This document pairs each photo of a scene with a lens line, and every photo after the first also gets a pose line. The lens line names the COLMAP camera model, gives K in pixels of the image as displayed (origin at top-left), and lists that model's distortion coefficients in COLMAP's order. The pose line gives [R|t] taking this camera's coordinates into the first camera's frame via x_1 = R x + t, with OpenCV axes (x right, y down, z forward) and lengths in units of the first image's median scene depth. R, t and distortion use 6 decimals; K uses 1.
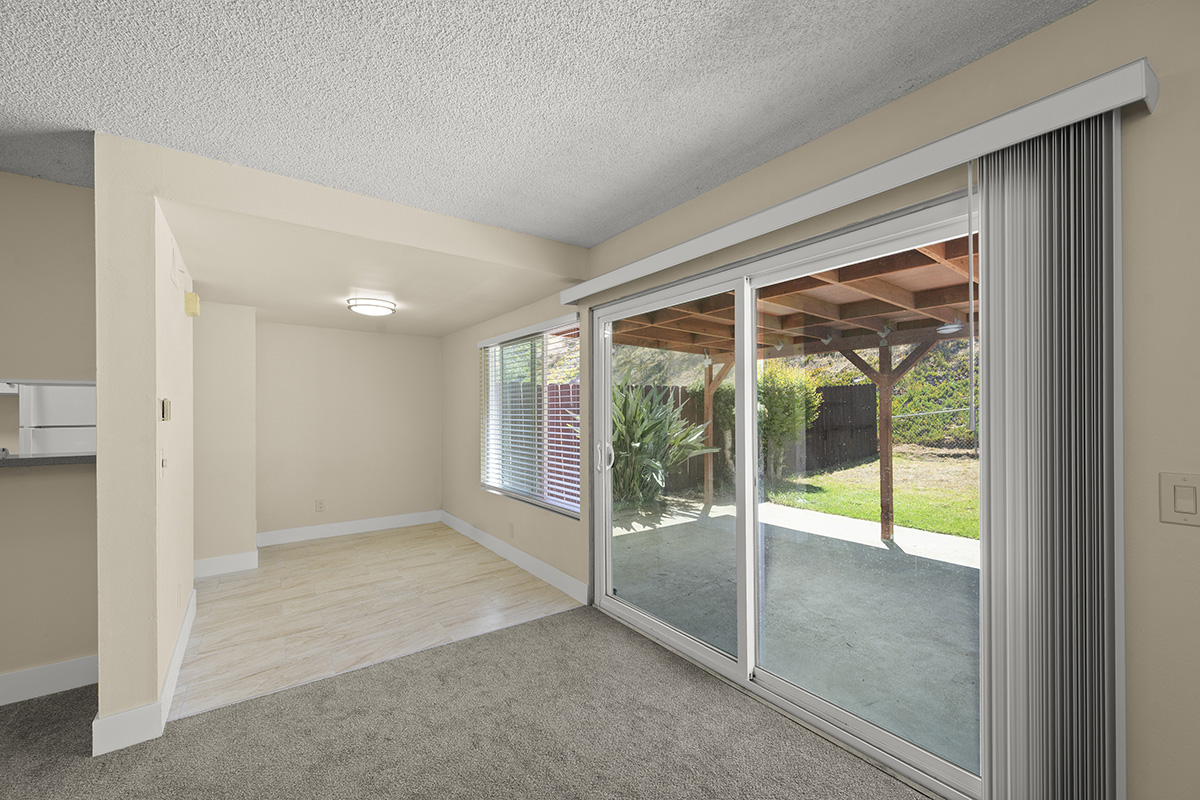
lens RADIAL K [[477.1, 0, 600.5], [0, 477.1, 410.3], [0, 0, 1]] dist [-0.000509, 0.000070]
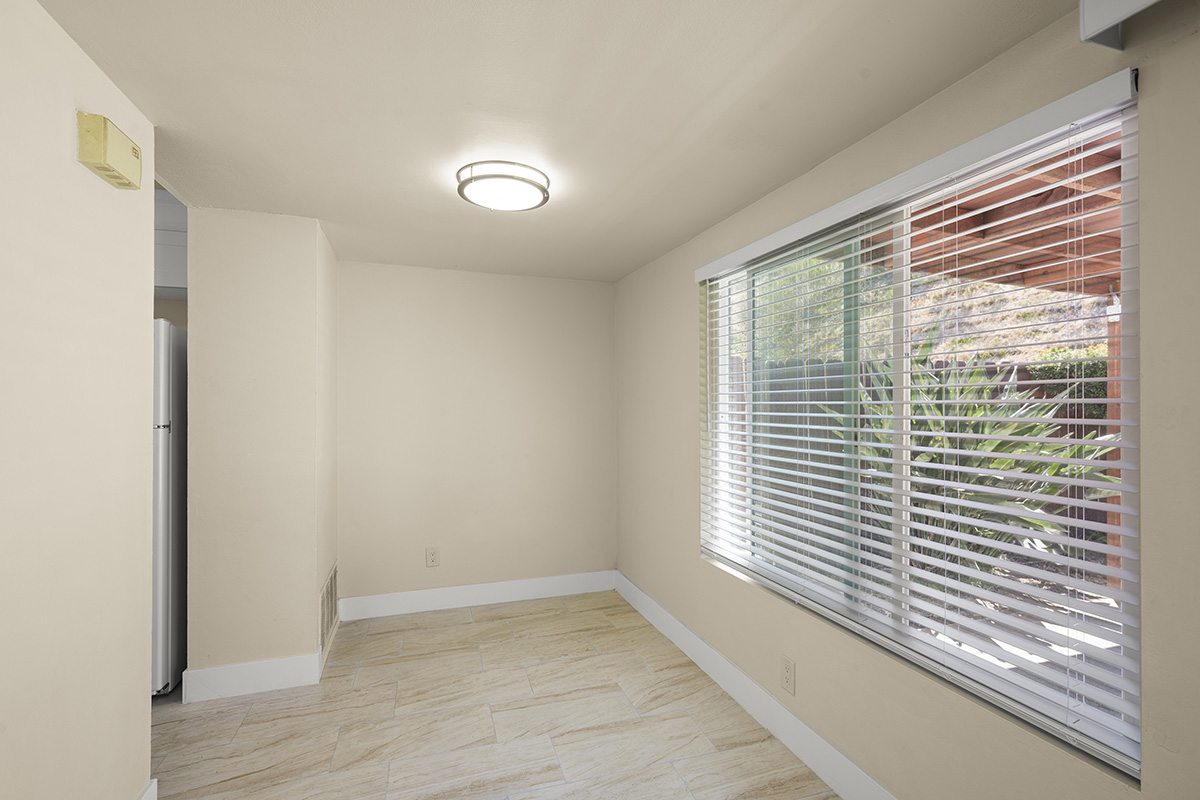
lens RADIAL K [[547.6, 0, 600.0], [0, 547.6, 400.0], [0, 0, 1]] dist [-0.000812, 0.000003]
pose [[0.954830, 0.001926, -0.297146, -0.232891], [-0.004435, 0.999960, -0.007770, 0.000579], [0.297119, 0.008737, 0.954801, 0.527989]]
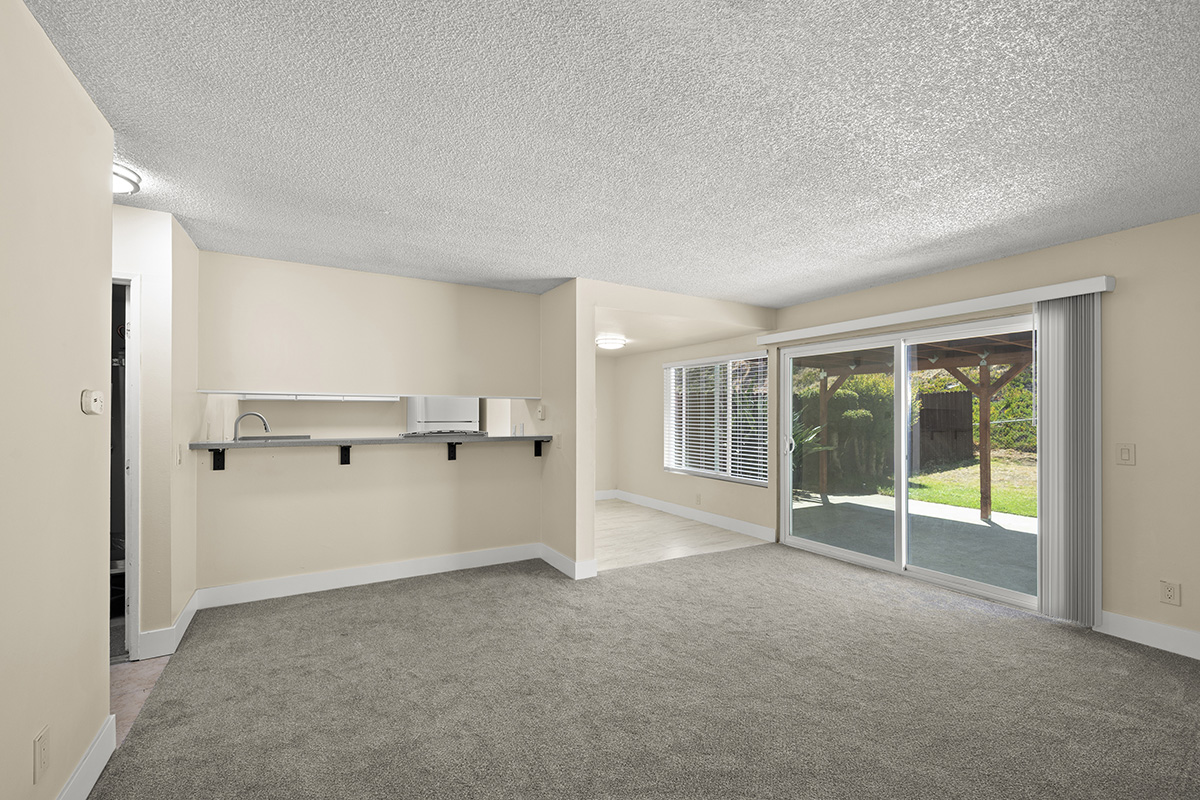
lens RADIAL K [[500.5, 0, 598.7], [0, 500.5, 410.7], [0, 0, 1]] dist [0.001629, -0.000097]
pose [[0.993860, 0.007874, -0.110367, -0.361397], [-0.008472, 0.999952, -0.004950, -0.000003], [0.110323, 0.005855, 0.993879, -0.572337]]
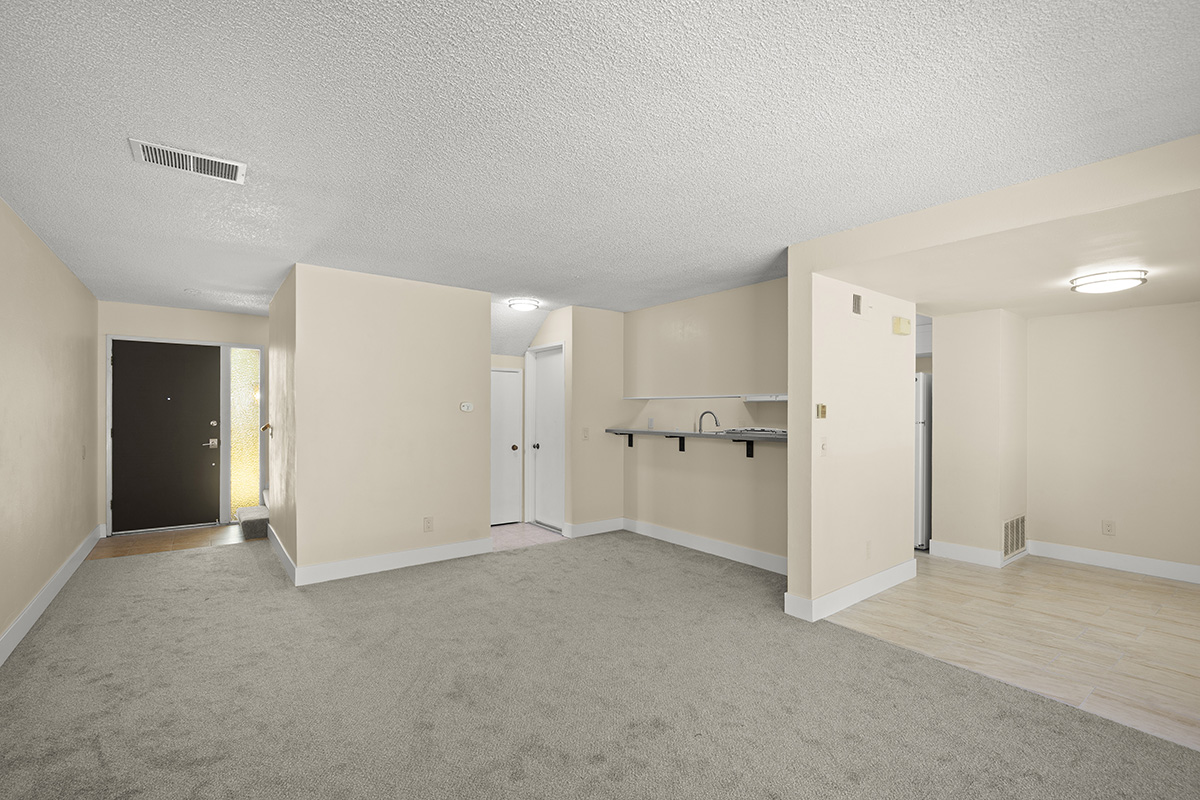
lens RADIAL K [[520.4, 0, 598.7], [0, 520.4, 414.9], [0, 0, 1]] dist [-0.000191, -0.000155]
pose [[0.022471, 0.013715, -0.999653, 0.388969], [-0.004416, 0.999898, 0.013619, -0.004525], [0.999738, 0.004109, 0.022529, 0.141219]]
